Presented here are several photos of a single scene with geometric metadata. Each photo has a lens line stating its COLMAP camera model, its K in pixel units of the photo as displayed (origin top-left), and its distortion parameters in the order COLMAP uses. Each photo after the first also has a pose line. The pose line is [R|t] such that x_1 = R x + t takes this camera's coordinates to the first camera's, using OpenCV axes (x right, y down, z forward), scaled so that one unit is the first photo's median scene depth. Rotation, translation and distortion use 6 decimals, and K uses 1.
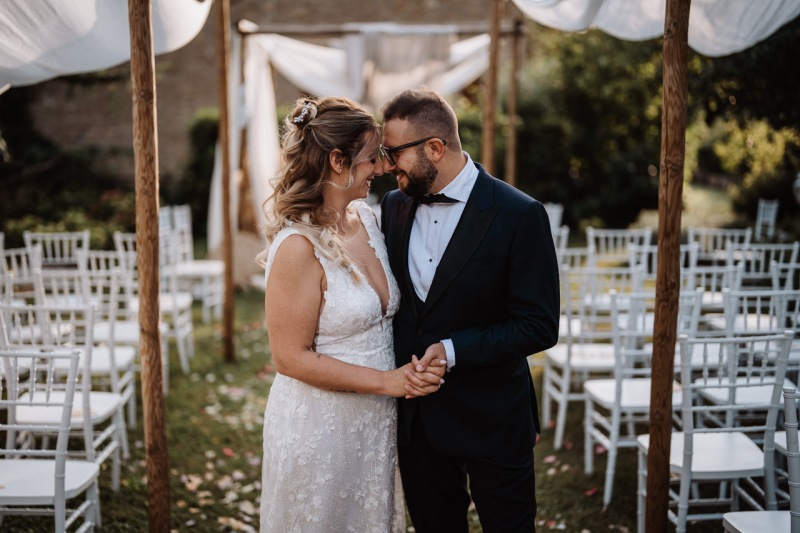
lens RADIAL K [[1139.6, 0, 400.0], [0, 1139.6, 266.5], [0, 0, 1]] dist [0.036064, 0.080463]
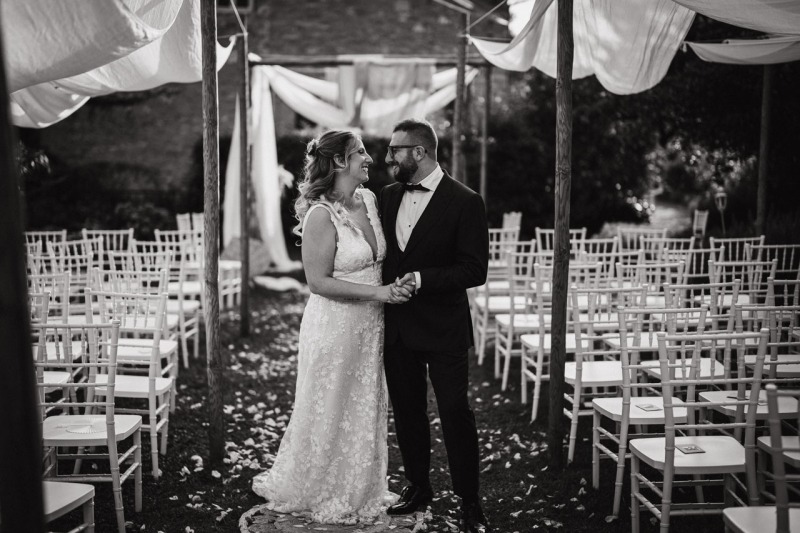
lens RADIAL K [[1175.9, 0, 380.6], [0, 1175.9, 262.7], [0, 0, 1]] dist [0.006417, -0.079640]
pose [[0.999958, 0.005737, -0.007090, 0.006012], [-0.005897, 0.999724, -0.022744, 0.046273], [0.006957, 0.022785, 0.999716, -0.368686]]
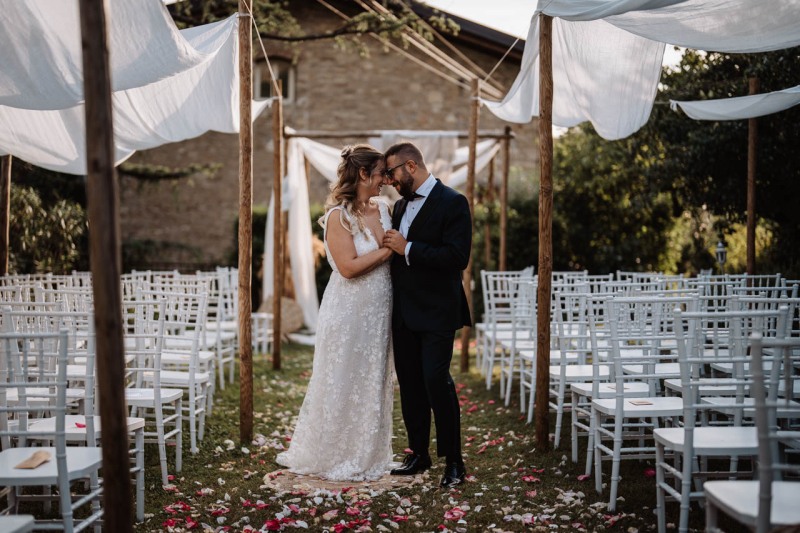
lens RADIAL K [[1175.9, 0, 380.6], [0, 1175.9, 262.7], [0, 0, 1]] dist [0.006417, -0.079640]
pose [[0.999086, 0.007749, -0.042045, 0.041748], [-0.012282, 0.994006, -0.108634, 0.151044], [0.040951, 0.109051, 0.993192, -0.536495]]
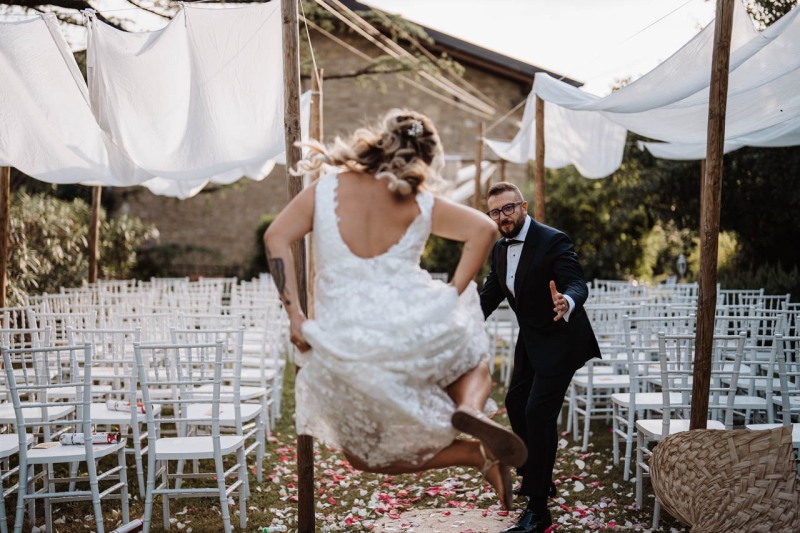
lens RADIAL K [[1175.9, 0, 380.6], [0, 1175.9, 262.7], [0, 0, 1]] dist [0.006417, -0.079640]
pose [[0.999455, 0.011642, -0.030885, -0.010610], [-0.014838, 0.994324, -0.105359, 0.172094], [0.029483, 0.105760, 0.993954, -0.975633]]
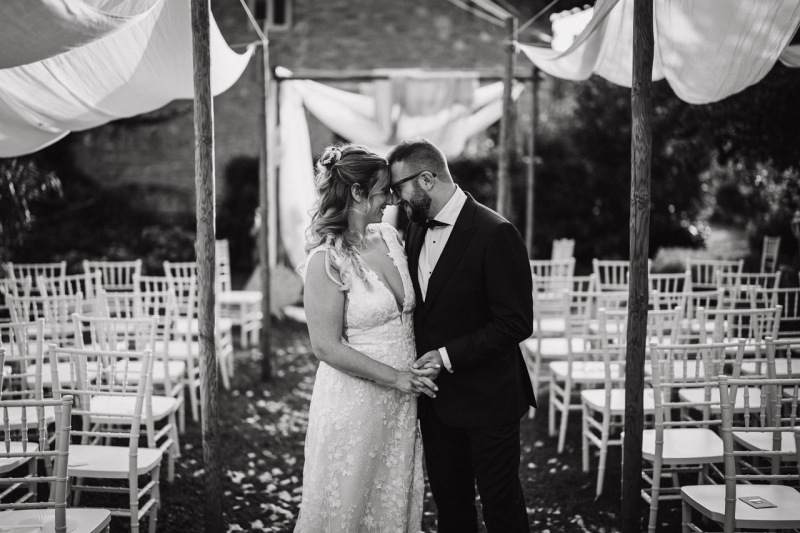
lens RADIAL K [[1153.0, 0, 401.4], [0, 1153.0, 281.2], [0, 0, 1]] dist [0.019383, 0.077212]
pose [[0.999671, 0.004167, -0.025324, 0.010743], [-0.004724, 0.999748, -0.021955, 0.017453], [0.025226, 0.022067, 0.999438, -0.148001]]
